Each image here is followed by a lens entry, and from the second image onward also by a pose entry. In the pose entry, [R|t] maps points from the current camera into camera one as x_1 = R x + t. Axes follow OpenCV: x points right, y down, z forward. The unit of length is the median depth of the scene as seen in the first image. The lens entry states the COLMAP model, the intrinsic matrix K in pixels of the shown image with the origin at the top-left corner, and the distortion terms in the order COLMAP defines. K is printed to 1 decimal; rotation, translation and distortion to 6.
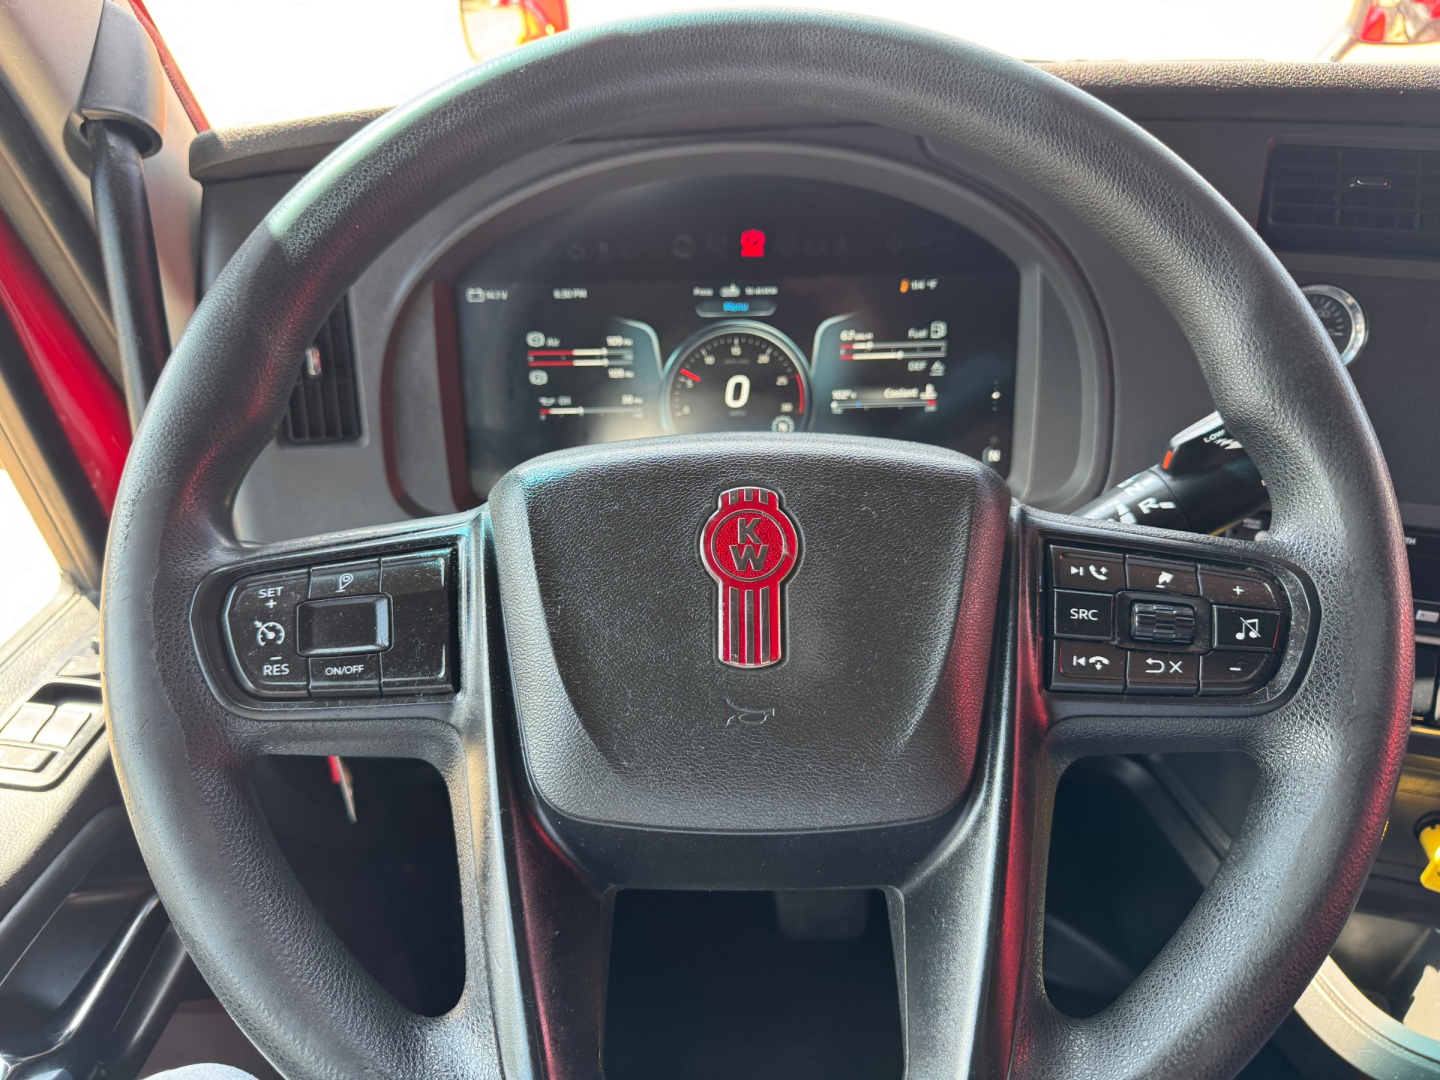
lens RADIAL K [[1013.3, 0, 720.3], [0, 1013.3, 543.4], [0, 0, 1]] dist [0.033648, -0.037486]
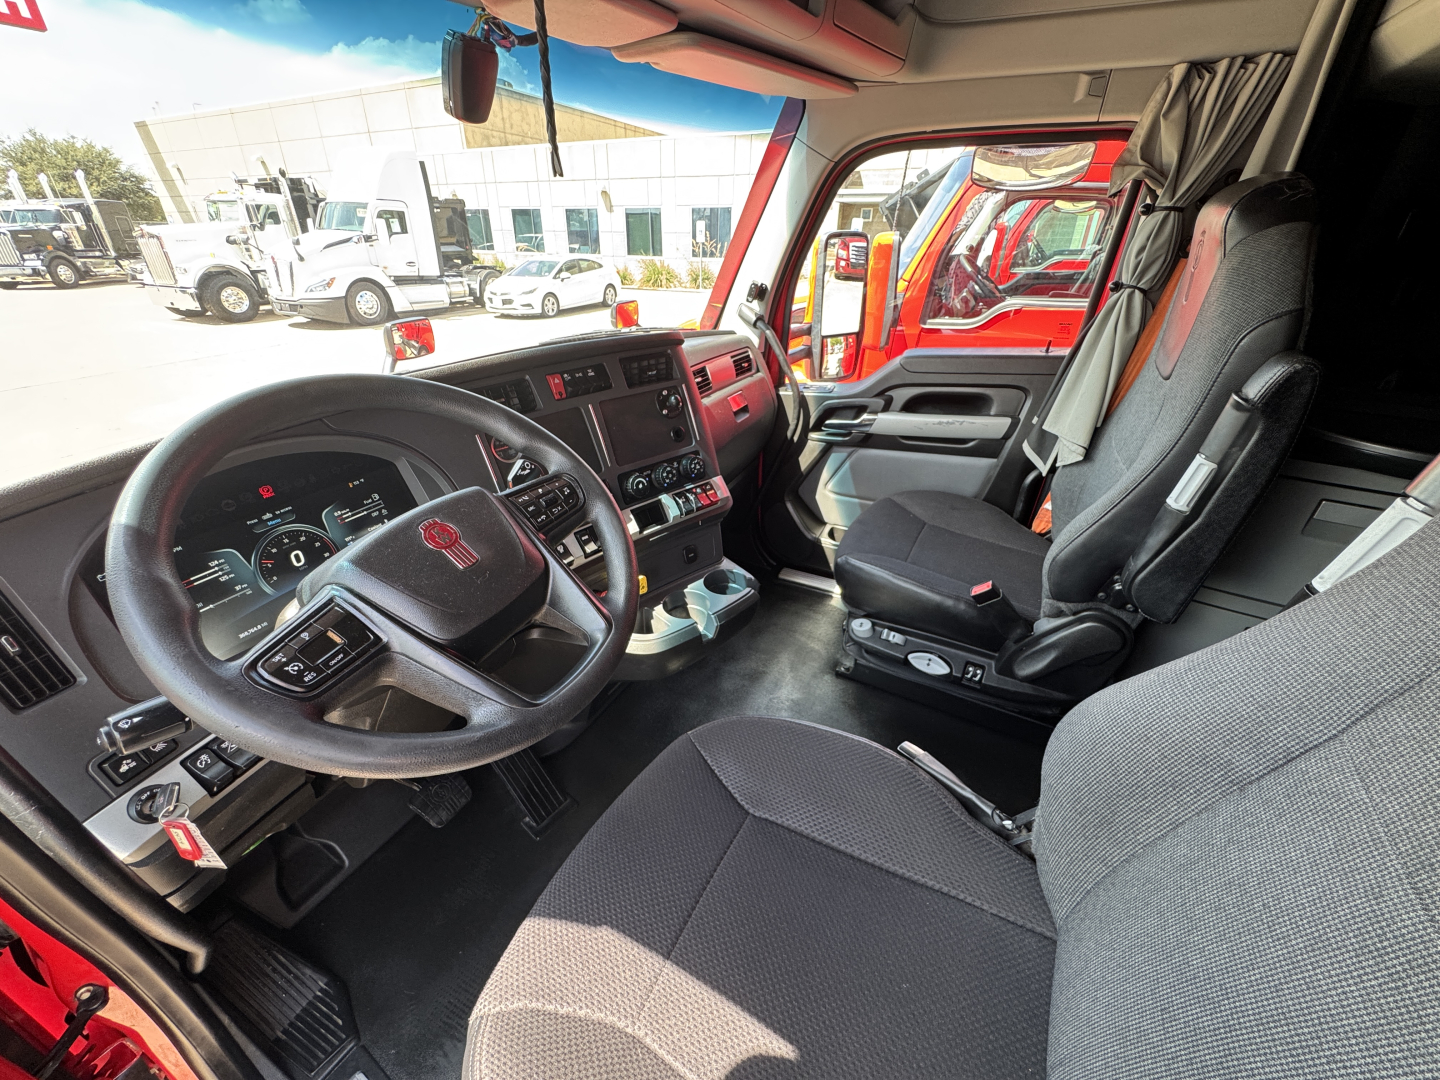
lens RADIAL K [[583.6, 0, 721.7], [0, 583.6, 529.9], [0, 0, 1]] dist [-0.008860, 0.001153]
pose [[0.495420, -0.397022, 0.772614, -0.517342], [0.523573, 0.846197, 0.099105, 0.154133], [-0.693131, 0.355421, 0.627093, -0.393131]]
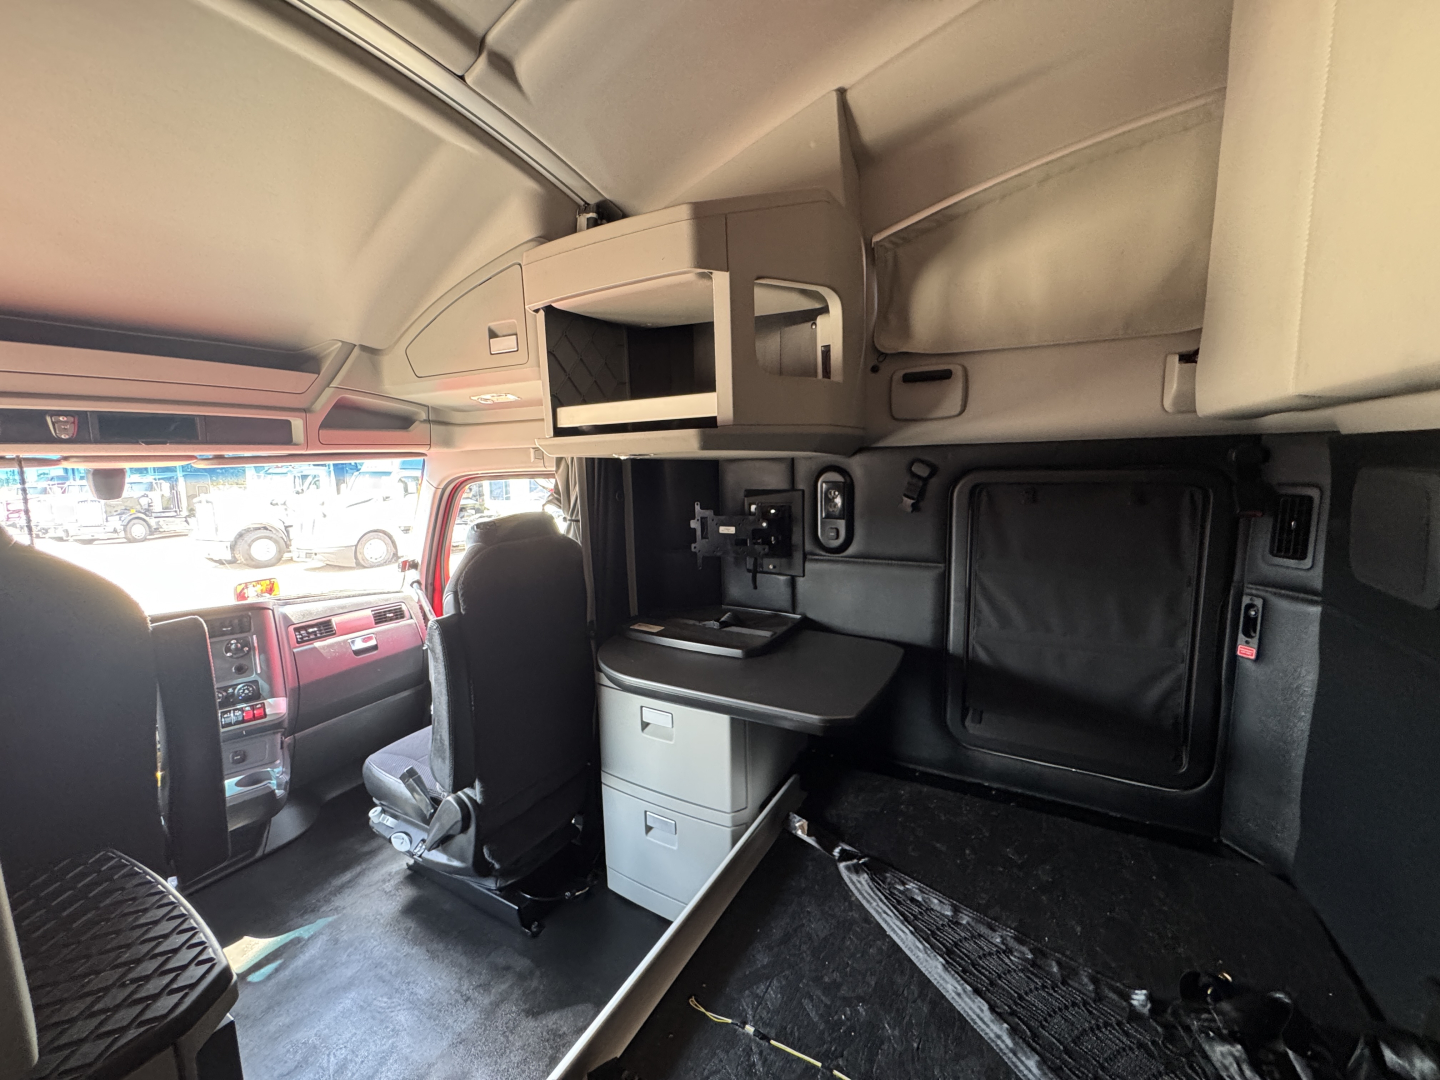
lens RADIAL K [[560.5, 0, 722.4], [0, 560.5, 534.4], [0, 0, 1]] dist [-0.010516, -0.000199]
pose [[0.502744, -0.102498, 0.858337, -0.002990], [0.545128, 0.808211, -0.222779, 1.531890], [-0.670883, 0.579904, 0.462198, -2.716161]]
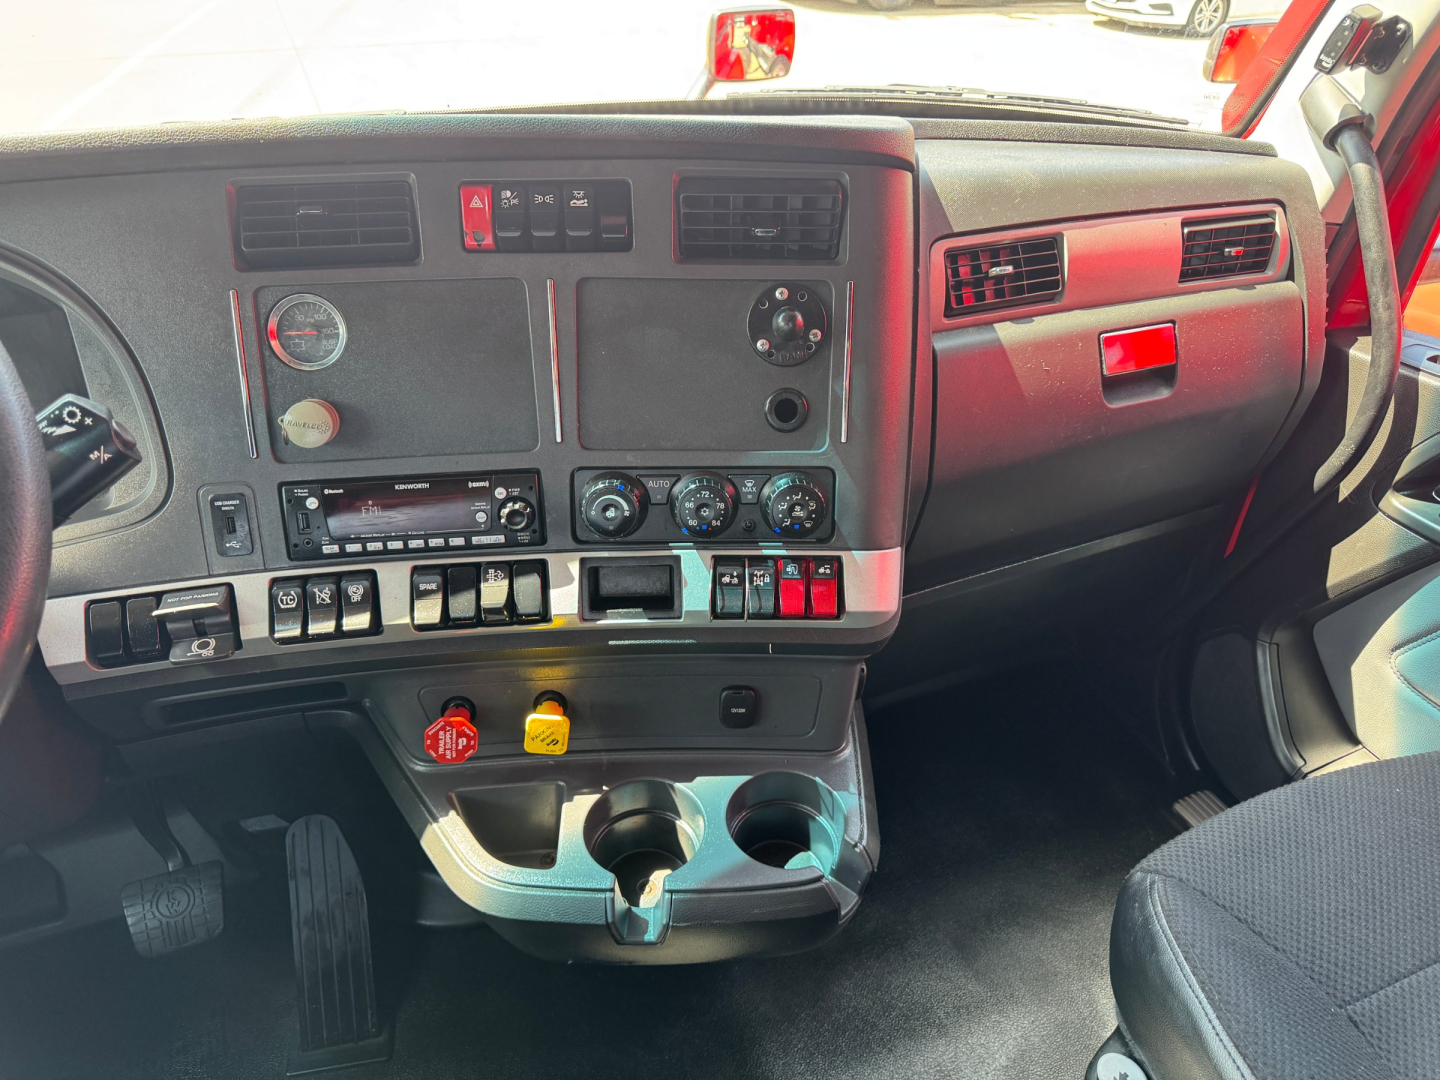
lens RADIAL K [[1013.3, 0, 726.5], [0, 1013.3, 540.6], [0, 0, 1]] dist [0.033648, -0.037486]
pose [[0.937085, -0.170059, 0.304880, 0.692038], [0.180003, 0.983655, -0.004587, 0.150556], [-0.299117, 0.059178, 0.952380, -0.341123]]
